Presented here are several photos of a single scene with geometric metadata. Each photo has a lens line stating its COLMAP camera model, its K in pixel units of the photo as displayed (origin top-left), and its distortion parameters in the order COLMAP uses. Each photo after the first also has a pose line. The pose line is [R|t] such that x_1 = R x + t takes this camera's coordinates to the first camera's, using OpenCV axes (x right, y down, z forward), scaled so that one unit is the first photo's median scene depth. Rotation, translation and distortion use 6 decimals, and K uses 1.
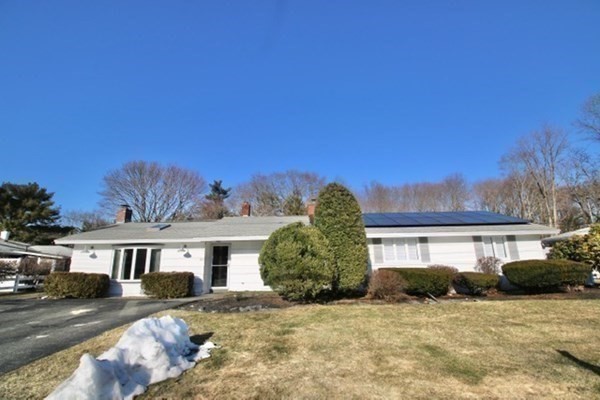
lens RADIAL K [[285.3, 0, 300.0], [0, 285.3, 200.0], [0, 0, 1]] dist [-0.016023, -0.000437]
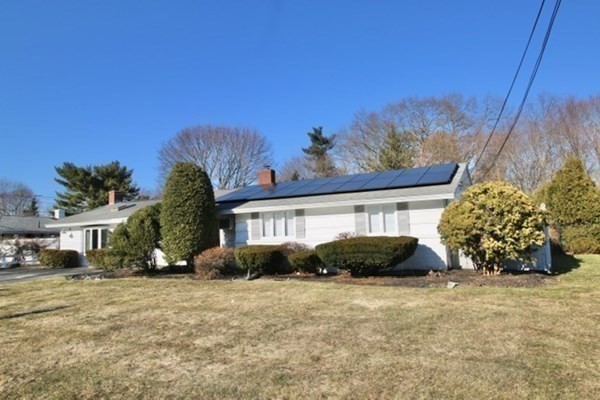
lens RADIAL K [[419.6, 0, 300.0], [0, 419.6, 200.0], [0, 0, 1]] dist [0.002224, 0.000483]
pose [[0.876468, -0.053369, -0.478492, 1.028120], [0.120970, 0.986367, 0.111568, -0.037875], [0.466015, -0.155669, 0.870975, -0.094500]]
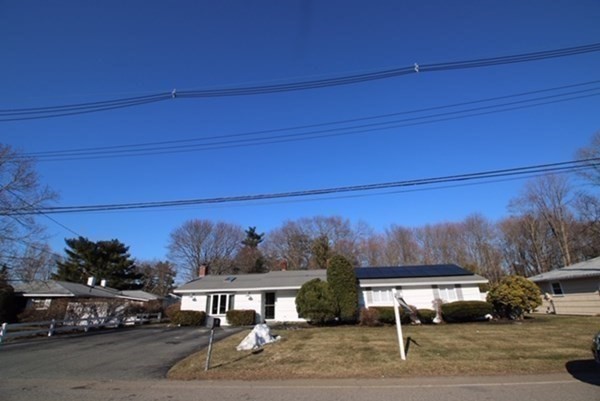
lens RADIAL K [[293.4, 0, 296.5], [0, 293.4, 188.6], [0, 0, 1]] dist [-0.012041, 0.000017]
pose [[0.993226, -0.046161, -0.106633, 0.072074], [0.028872, 0.986964, -0.158328, -0.156427], [0.112551, 0.154176, 0.981612, -0.718726]]
